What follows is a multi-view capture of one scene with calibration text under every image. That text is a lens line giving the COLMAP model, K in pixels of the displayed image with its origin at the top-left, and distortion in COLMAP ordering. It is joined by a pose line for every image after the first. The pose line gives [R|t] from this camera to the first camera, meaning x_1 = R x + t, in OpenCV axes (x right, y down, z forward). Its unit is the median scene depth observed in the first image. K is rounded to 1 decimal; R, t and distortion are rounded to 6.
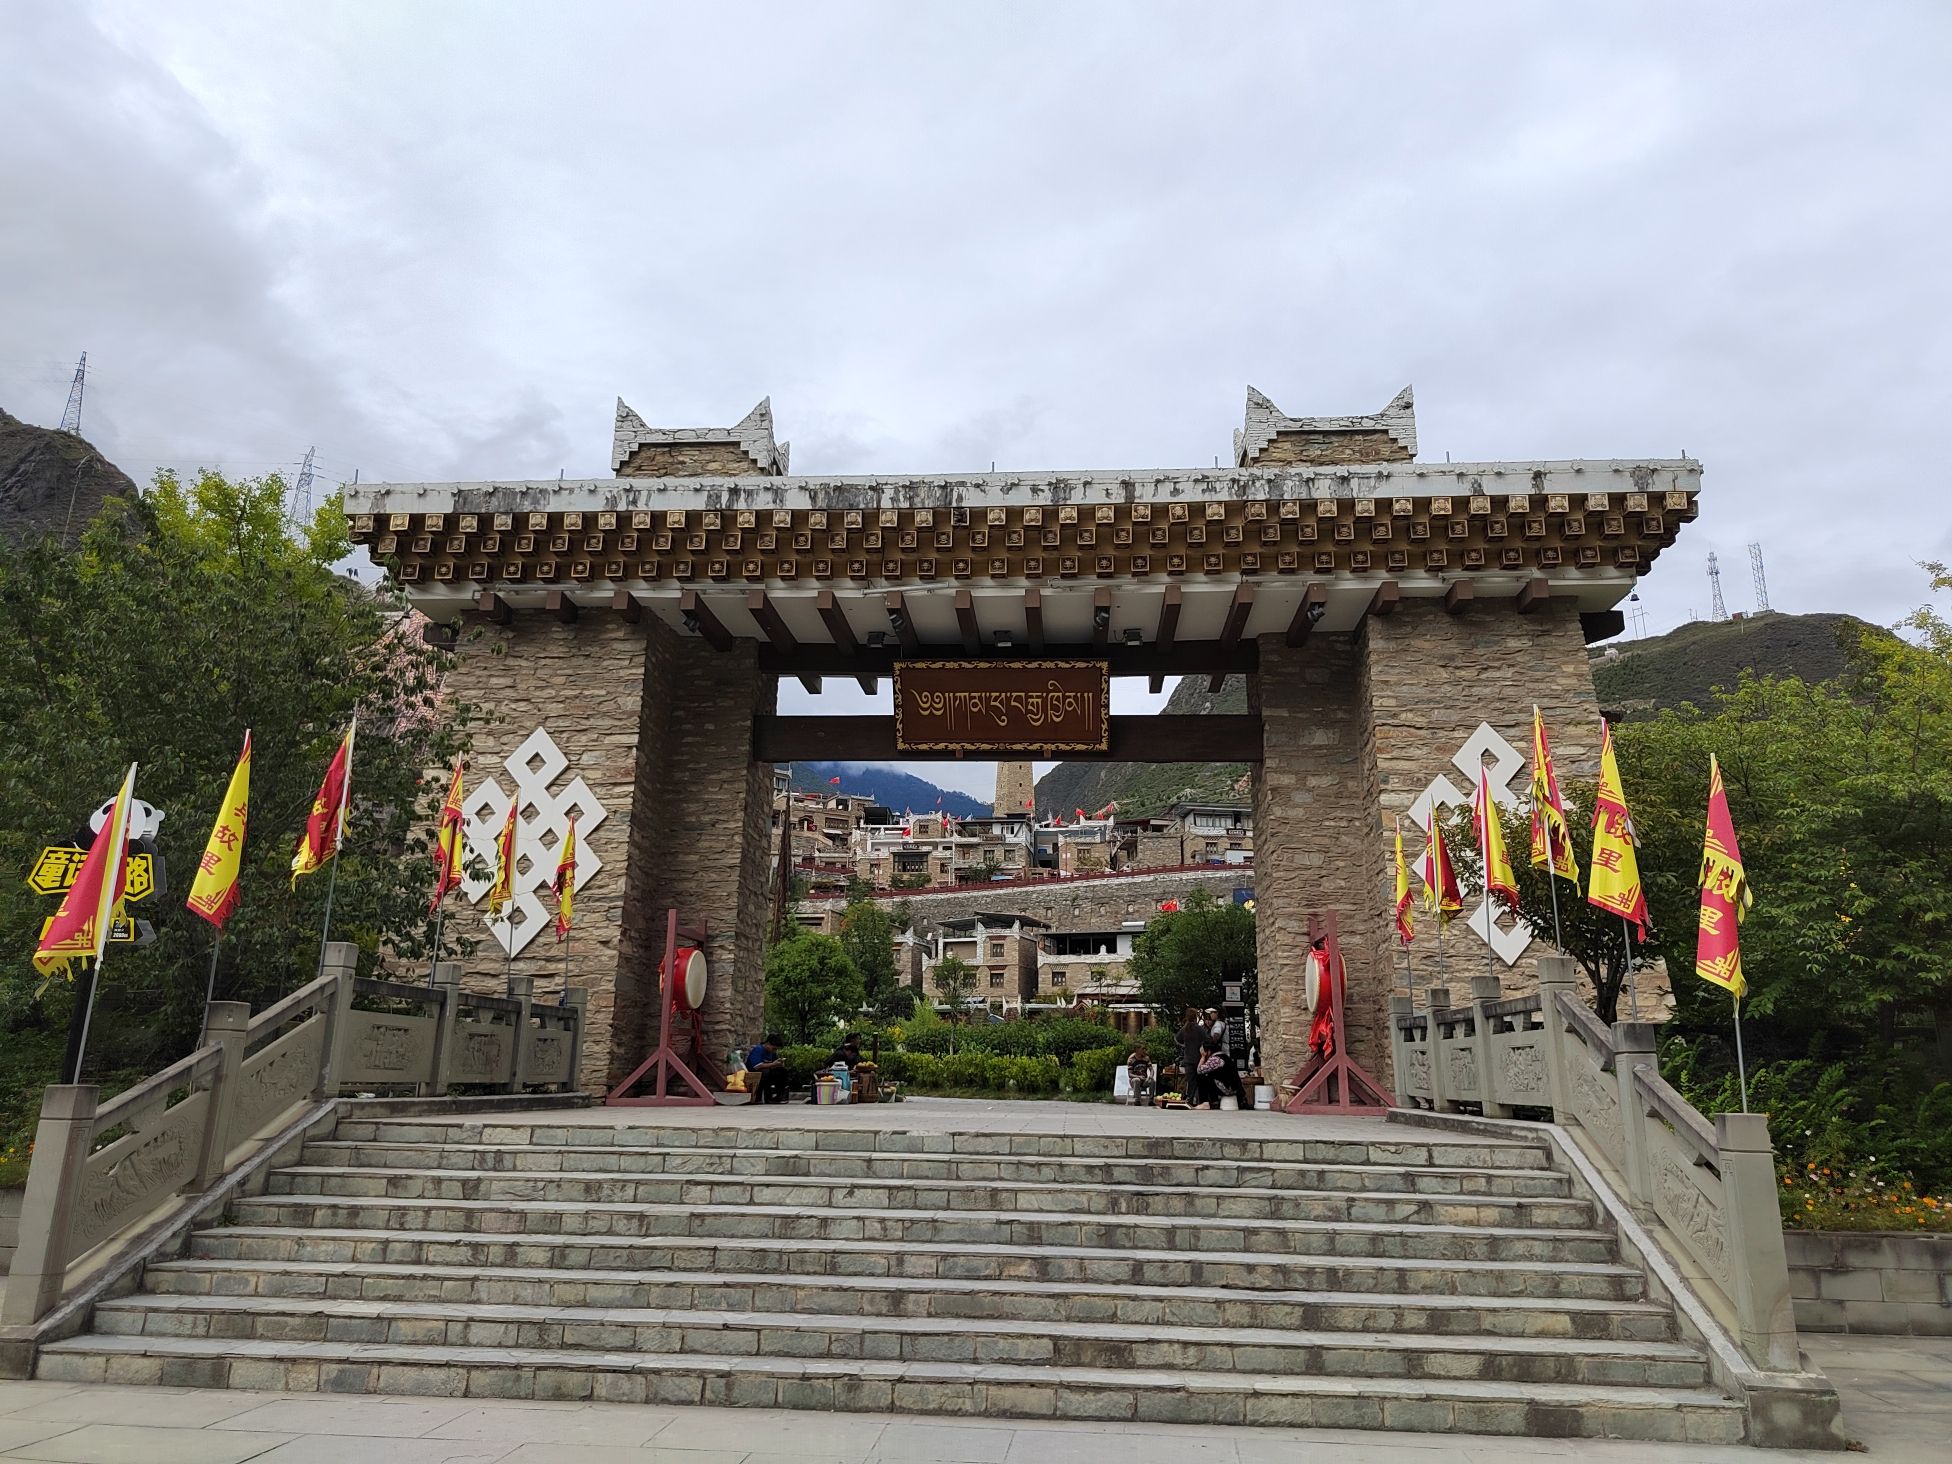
lens RADIAL K [[1522.6, 0, 976.0], [0, 1522.6, 732.0], [0, 0, 1]] dist [0.009663, -0.004160]
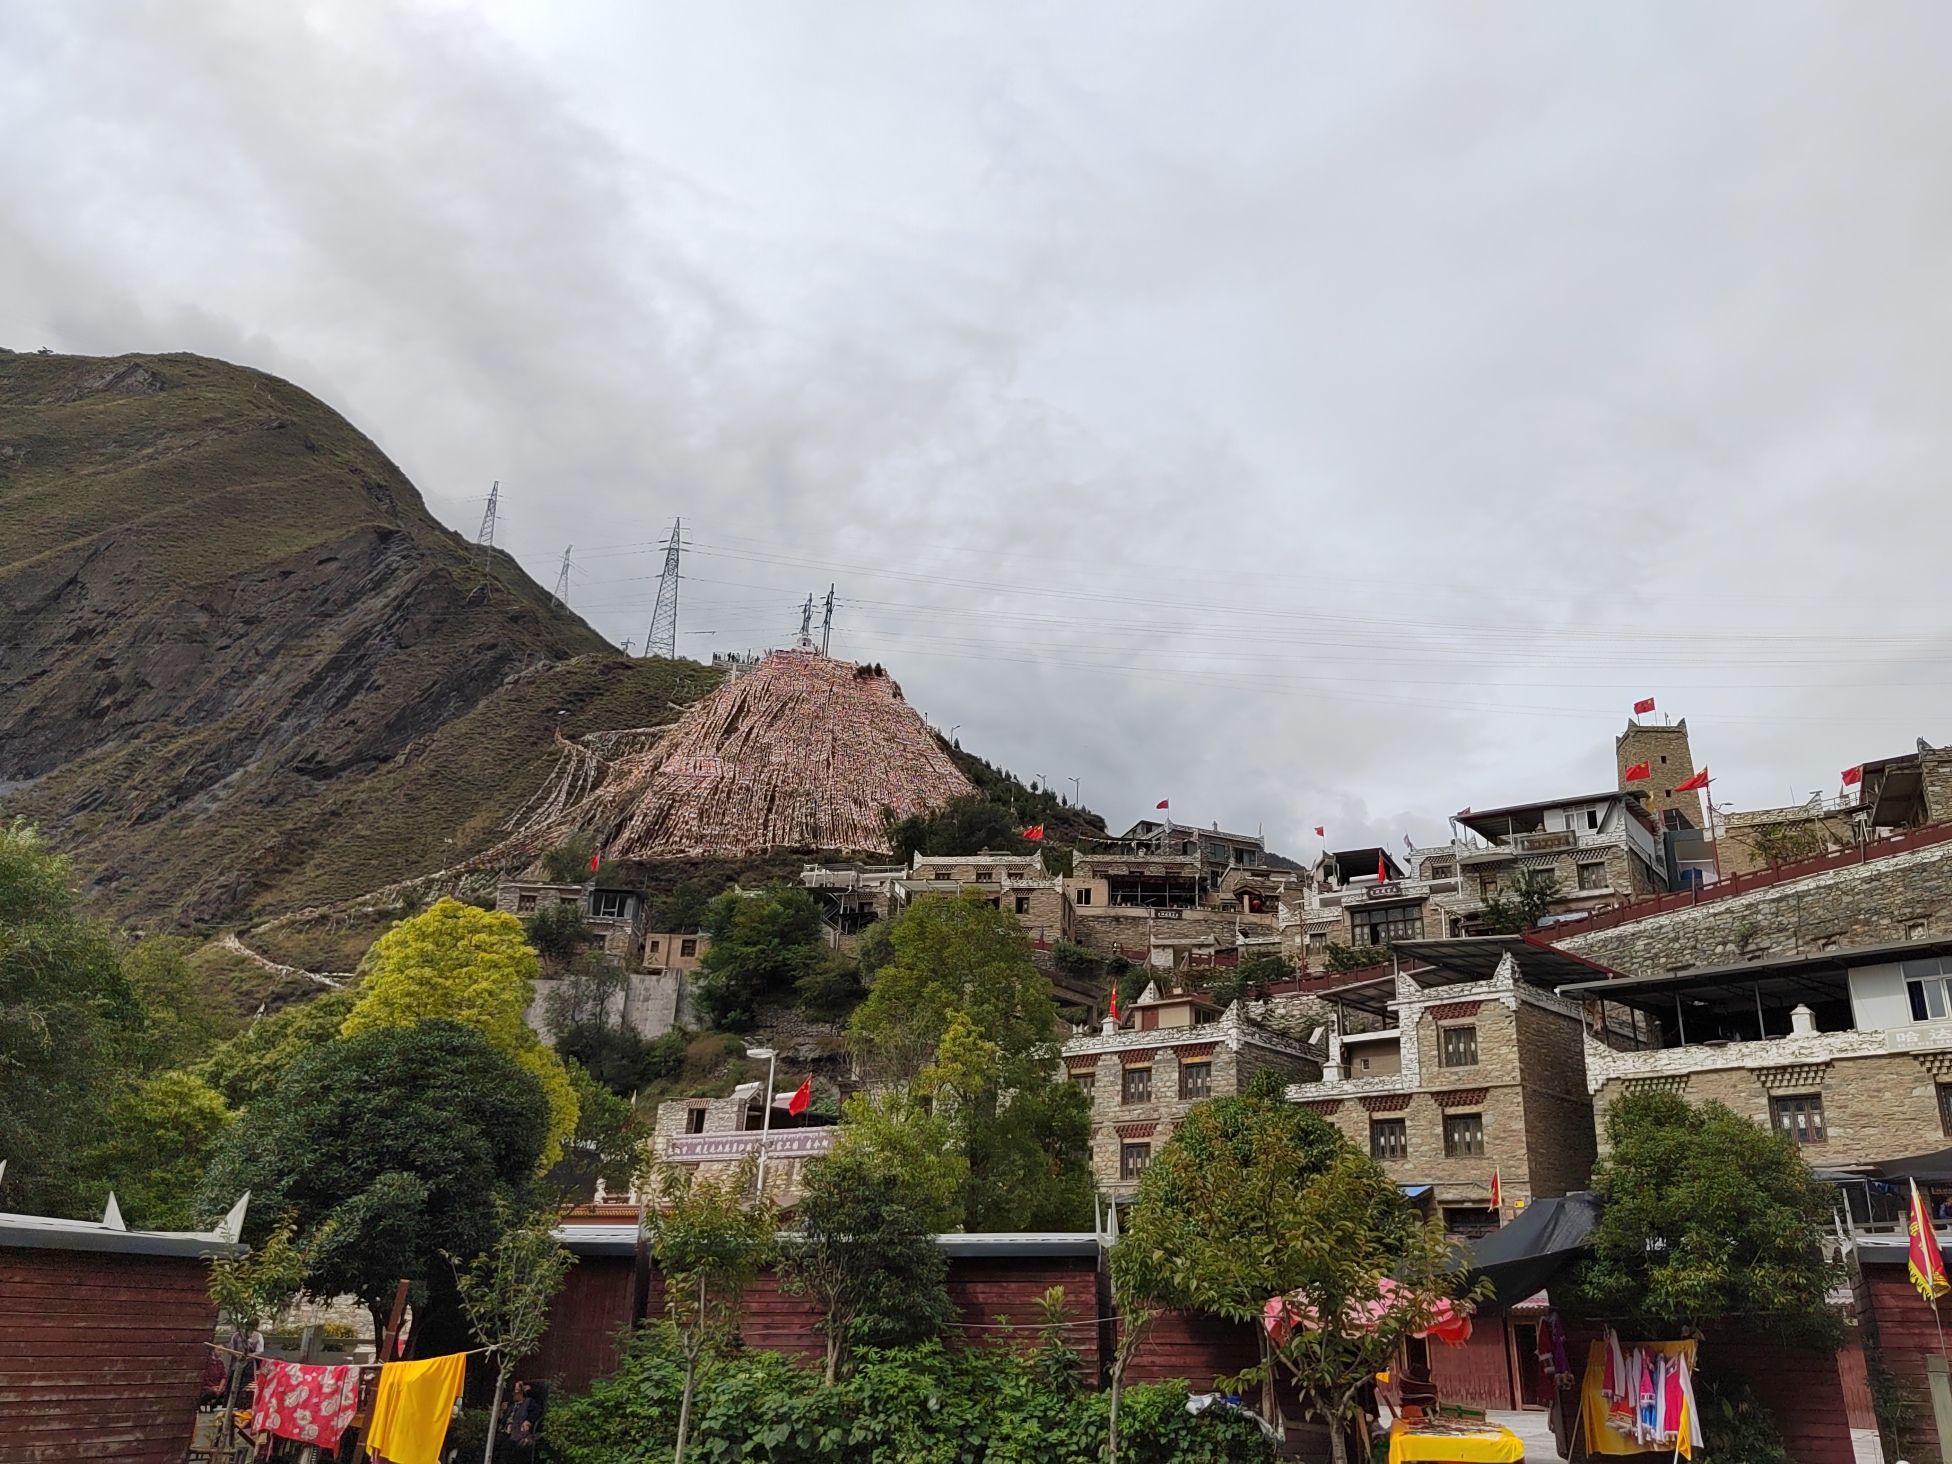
lens RADIAL K [[1522.6, 0, 976.0], [0, 1522.6, 732.0], [0, 0, 1]] dist [0.009663, -0.004160]
pose [[0.881262, -0.140397, -0.451293, 0.074460], [0.065291, 0.981869, -0.177962, 0.115491], [0.468096, 0.127366, 0.874451, 0.581016]]
